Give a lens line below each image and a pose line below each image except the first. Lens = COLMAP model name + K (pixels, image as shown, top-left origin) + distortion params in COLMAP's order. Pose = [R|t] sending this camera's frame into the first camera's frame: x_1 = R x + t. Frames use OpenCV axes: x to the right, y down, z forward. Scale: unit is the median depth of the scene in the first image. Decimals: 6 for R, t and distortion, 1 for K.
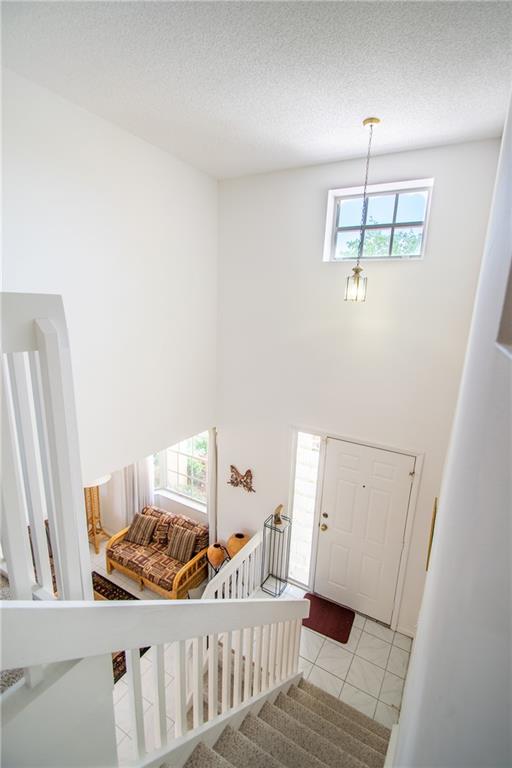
lens RADIAL K [[350.4, 0, 265.3], [0, 350.4, 387.5], [0, 0, 1]] dist [0.016529, -0.020696]
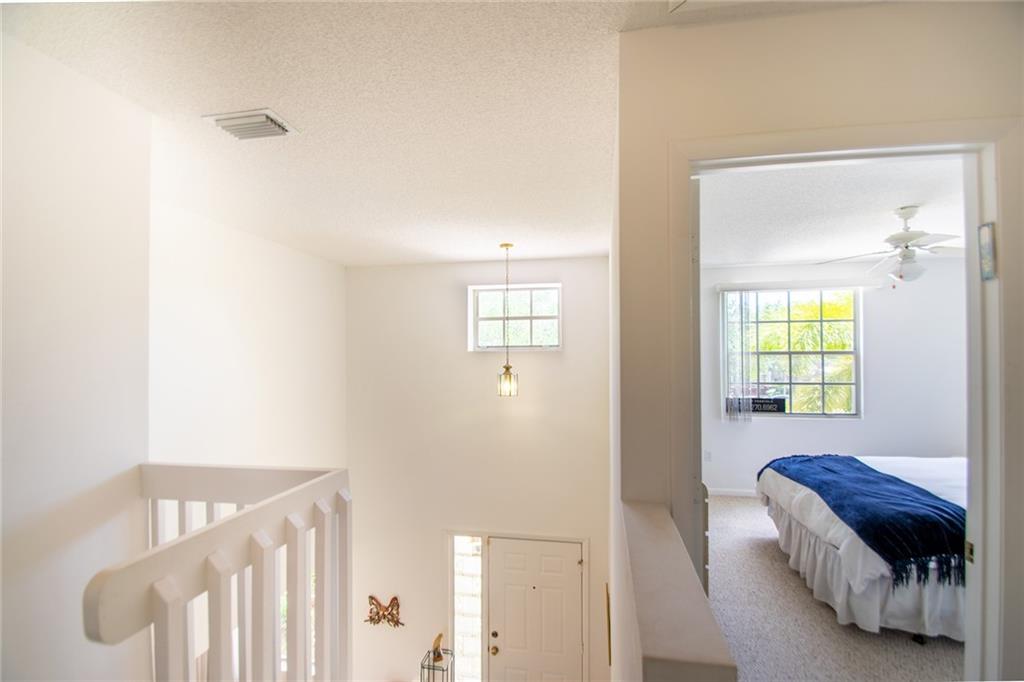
lens RADIAL K [[467.2, 0, 517.7], [0, 467.2, 355.0], [0, 0, 1]] dist [0.016529, -0.020696]
pose [[0.944749, -0.046029, 0.324546, -0.112860], [0.118525, 0.971070, -0.207303, -0.050077], [-0.305615, 0.234317, 0.922873, -0.219338]]
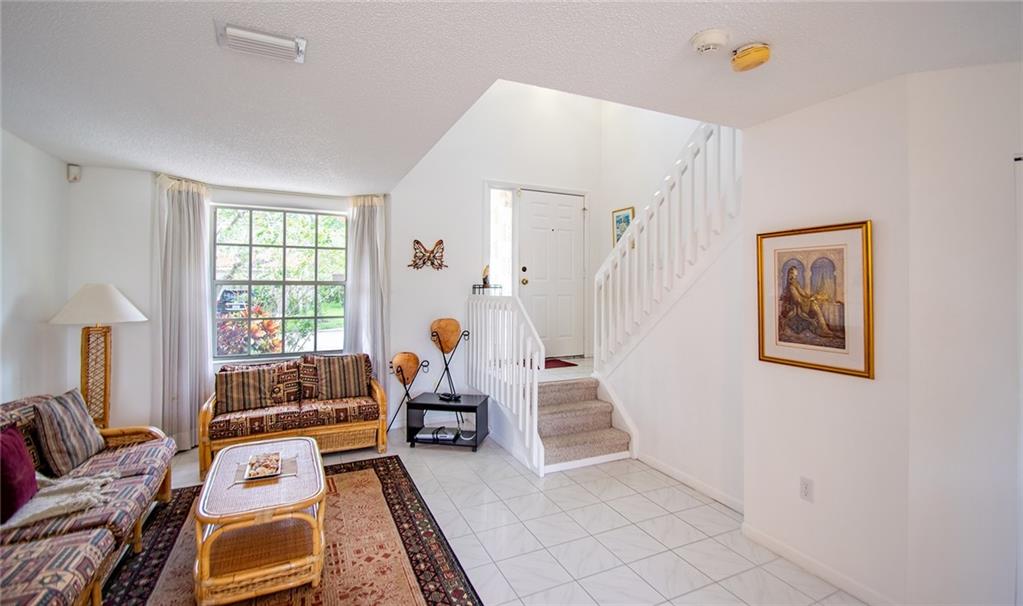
lens RADIAL K [[451.9, 0, 517.0], [0, 451.9, 282.2], [0, 0, 1]] dist [0.001783, -0.012617]
pose [[0.576319, -0.028572, 0.816725, -0.919491], [0.208939, 0.971325, -0.113457, 0.545987], [-0.790064, 0.236033, 0.565763, 0.279750]]
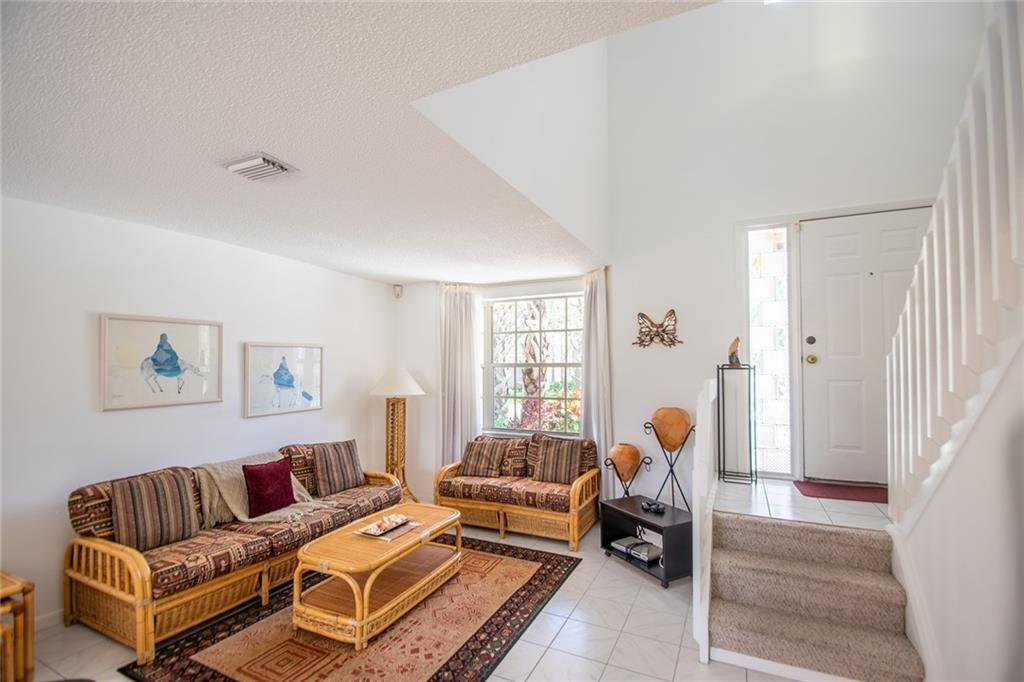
lens RADIAL K [[455.5, 0, 515.7], [0, 455.5, 355.8], [0, 0, 1]] dist [0.015491, -0.018052]
pose [[0.997086, -0.040702, 0.064524, -0.452182], [0.055975, 0.964988, -0.256250, 0.586141], [-0.051835, 0.259115, 0.964455, 0.190912]]
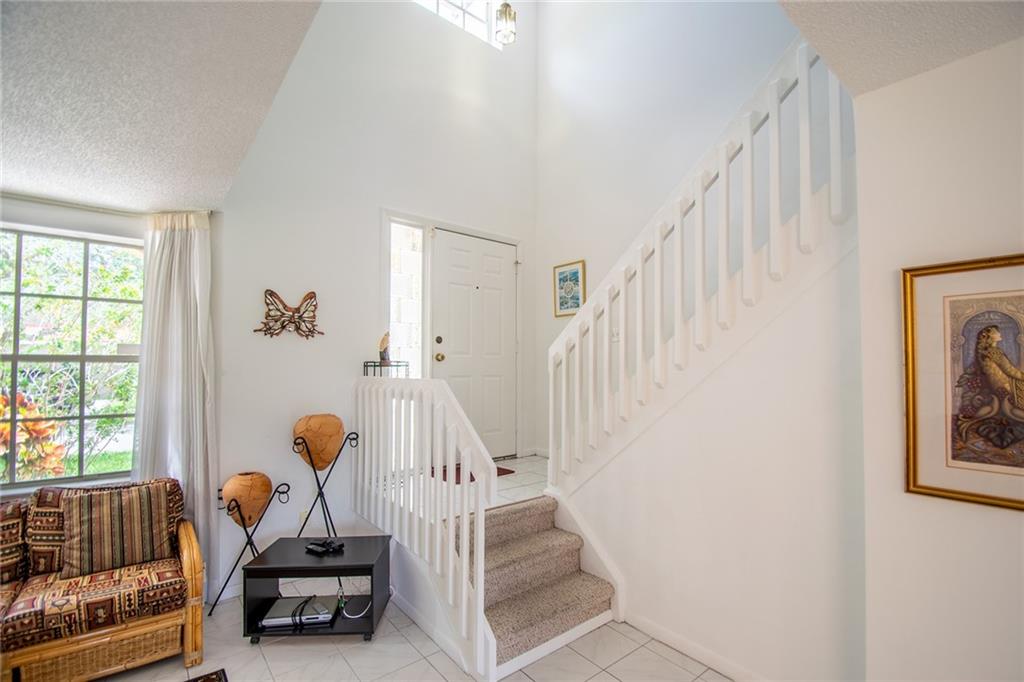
lens RADIAL K [[455.5, 0, 515.7], [0, 455.5, 355.8], [0, 0, 1]] dist [0.015491, -0.018052]
pose [[0.365340, -0.017966, 0.930701, -0.654609], [0.228779, 0.970881, -0.071064, 0.500067], [-0.902323, 0.238888, 0.358812, 0.523653]]
